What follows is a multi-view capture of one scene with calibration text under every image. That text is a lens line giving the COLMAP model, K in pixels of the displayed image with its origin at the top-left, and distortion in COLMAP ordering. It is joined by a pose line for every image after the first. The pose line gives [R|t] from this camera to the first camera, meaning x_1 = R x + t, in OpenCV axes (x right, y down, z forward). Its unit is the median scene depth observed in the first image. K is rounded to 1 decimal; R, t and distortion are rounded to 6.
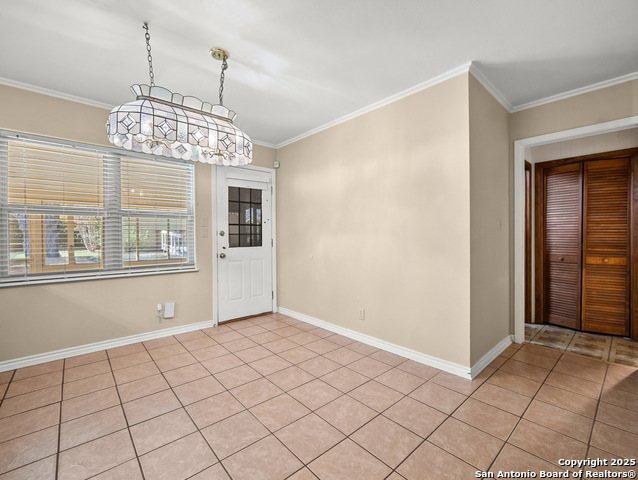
lens RADIAL K [[287.3, 0, 315.6], [0, 287.3, 234.8], [0, 0, 1]] dist [-0.018150, 0.004545]
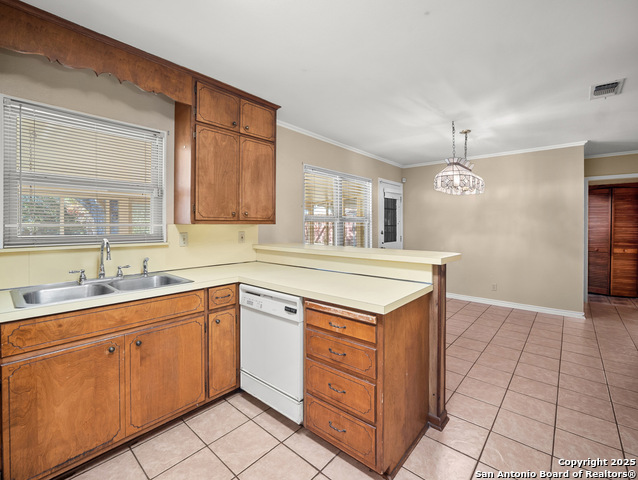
lens RADIAL K [[287.3, 0, 322.6], [0, 287.3, 224.1], [0, 0, 1]] dist [-0.018150, 0.004545]
pose [[0.991236, 0.007176, 0.131909, -0.863616], [-0.006901, 0.999973, -0.002542, -0.042762], [-0.131924, 0.001609, 0.991259, -0.351862]]
